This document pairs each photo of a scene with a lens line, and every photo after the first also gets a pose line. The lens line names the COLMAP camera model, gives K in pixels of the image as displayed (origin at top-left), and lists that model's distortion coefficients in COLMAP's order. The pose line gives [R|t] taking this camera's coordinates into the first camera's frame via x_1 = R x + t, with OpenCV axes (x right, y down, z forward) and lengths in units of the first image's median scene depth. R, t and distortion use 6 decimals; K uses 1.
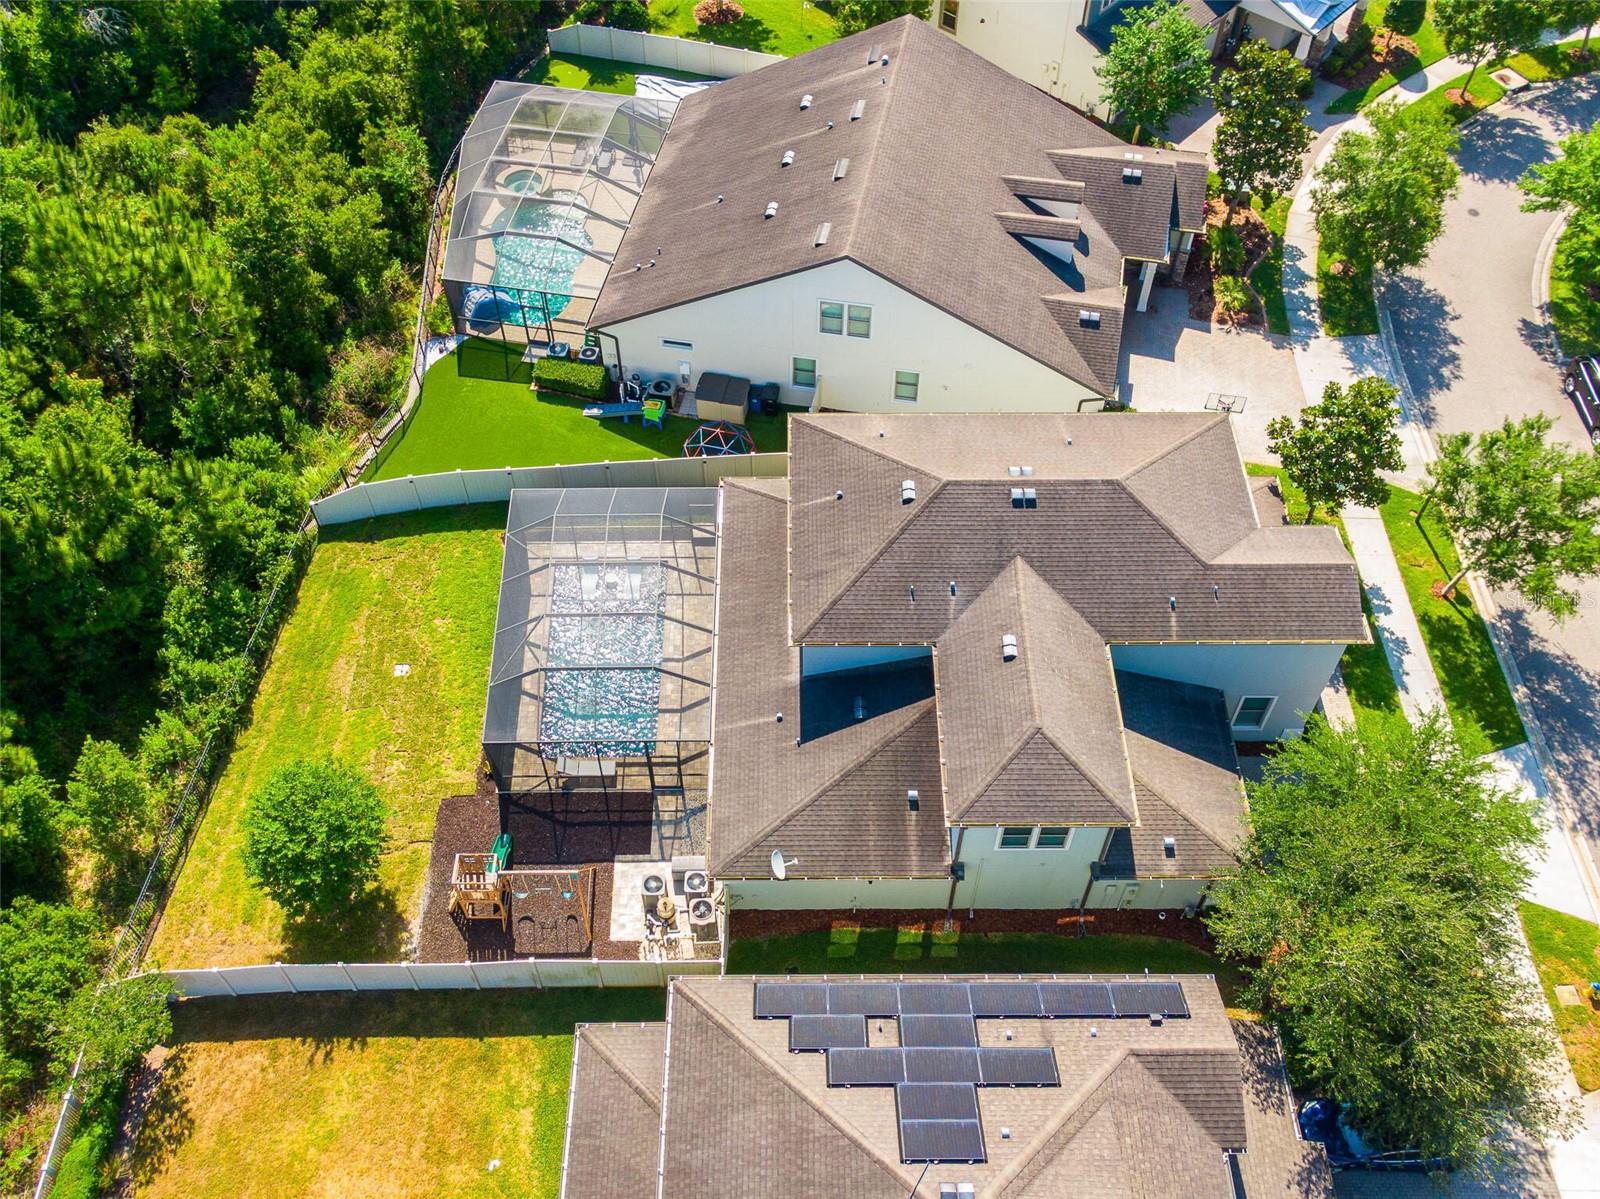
lens RADIAL K [[1448.3, 0, 797.1], [0, 1448.3, 595.5], [0, 0, 1]] dist [0.010106, -0.003766]
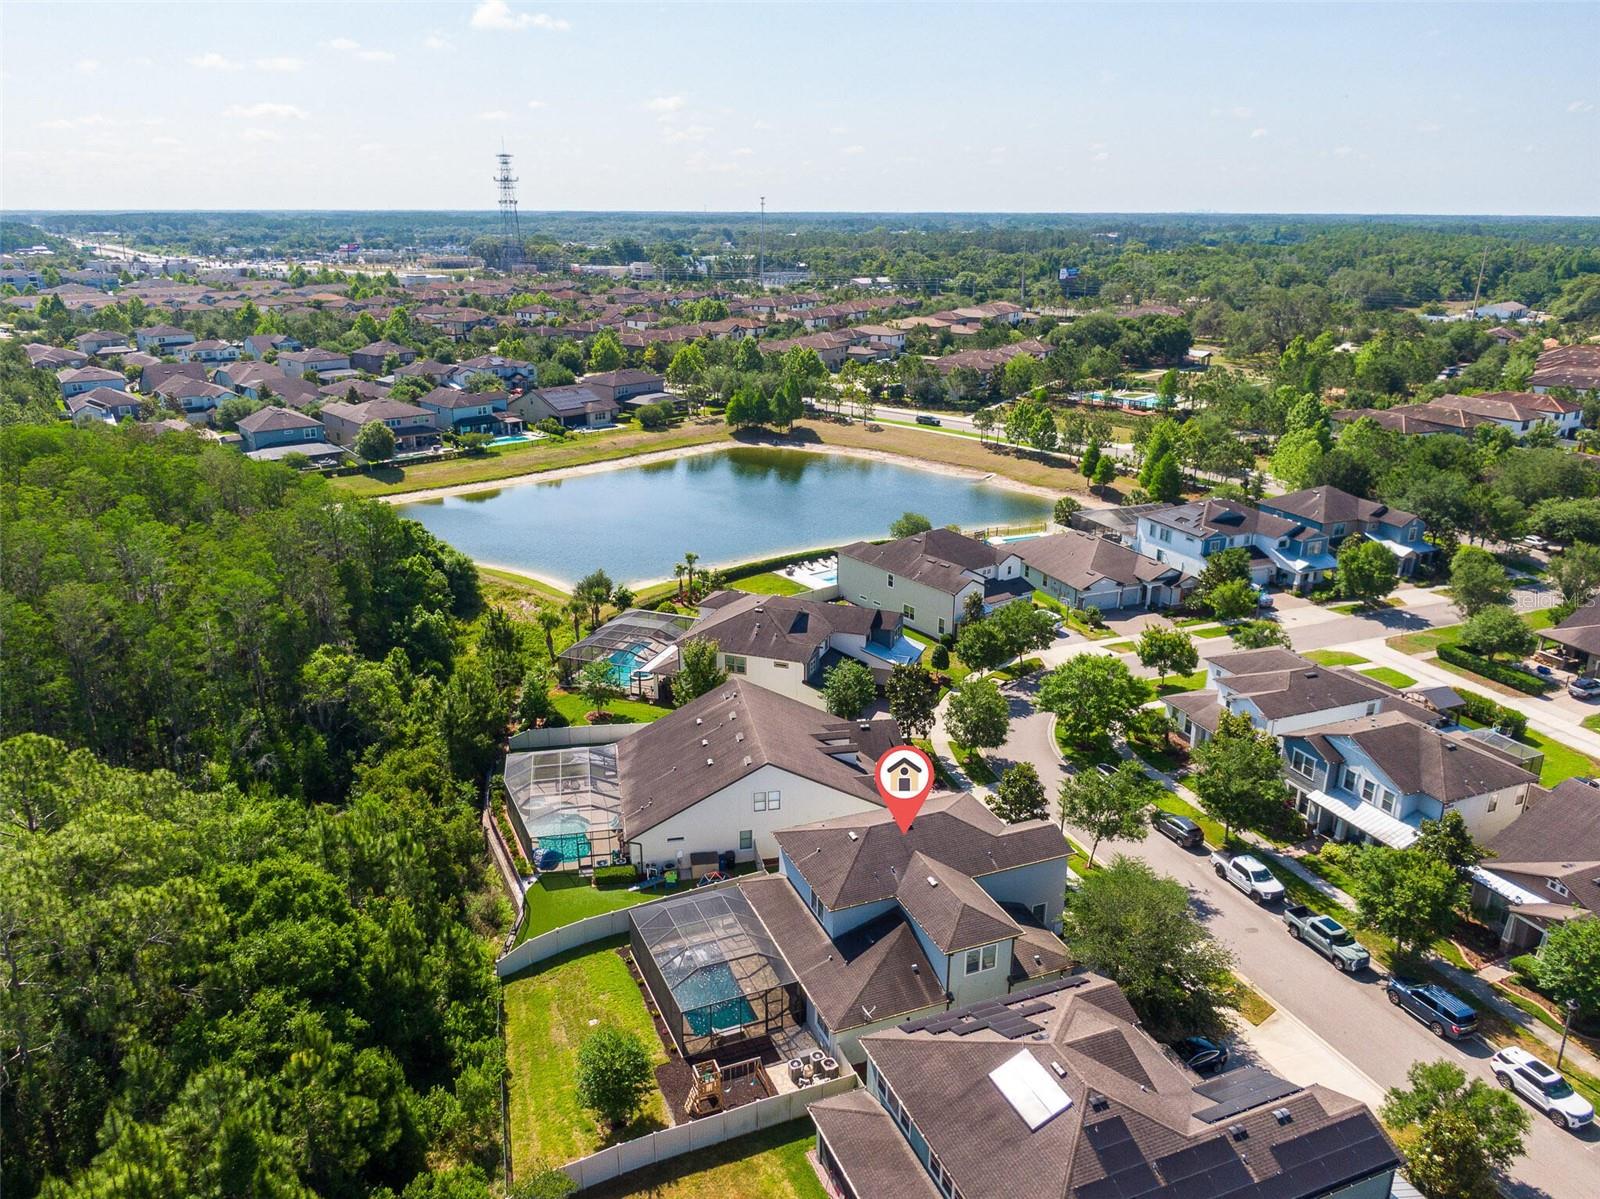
lens RADIAL K [[1135.6, 0, 805.5], [0, 1135.6, 598.7], [0, 0, 1]] dist [0.002230, -0.006587]
pose [[0.926869, -0.122623, 0.354791, -0.396087], [0.296319, 0.819232, -0.490972, 0.323799], [-0.230452, 0.560198, 0.795657, -0.337882]]
